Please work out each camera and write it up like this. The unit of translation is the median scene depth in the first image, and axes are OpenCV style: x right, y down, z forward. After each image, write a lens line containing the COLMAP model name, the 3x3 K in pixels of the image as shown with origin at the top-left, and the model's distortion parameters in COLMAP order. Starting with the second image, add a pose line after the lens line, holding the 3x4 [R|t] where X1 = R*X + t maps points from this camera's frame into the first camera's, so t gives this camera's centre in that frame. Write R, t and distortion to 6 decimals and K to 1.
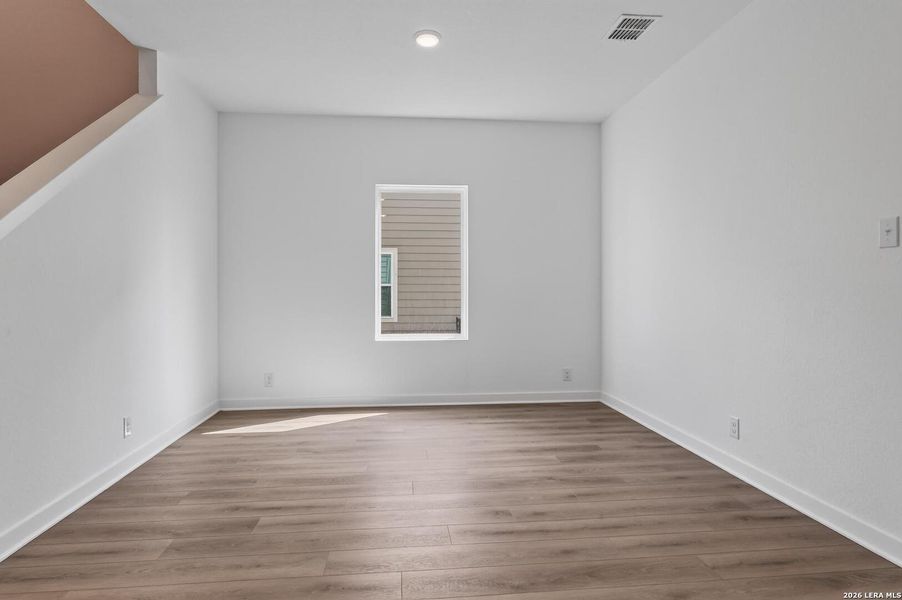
lens RADIAL K [[490.4, 0, 448.2], [0, 490.4, 299.9], [0, 0, 1]] dist [-0.002571, -0.001587]
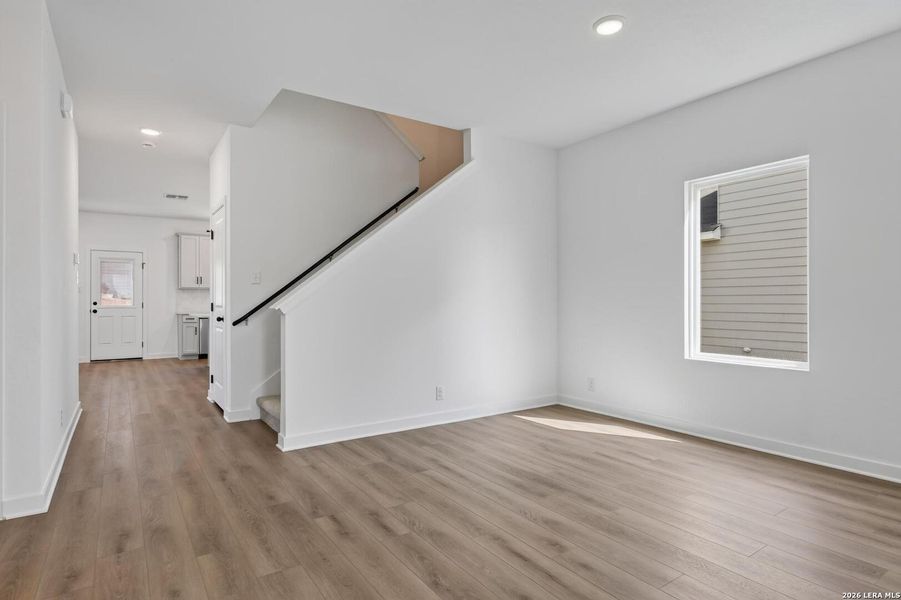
lens RADIAL K [[489.8, 0, 447.7], [0, 489.8, 299.9], [0, 0, 1]] dist [-0.002571, -0.001587]
pose [[0.482047, -0.000183, -0.876145, 0.579048], [-0.023934, 0.999624, -0.013377, 0.000766], [0.875819, 0.027418, 0.481861, 0.278211]]
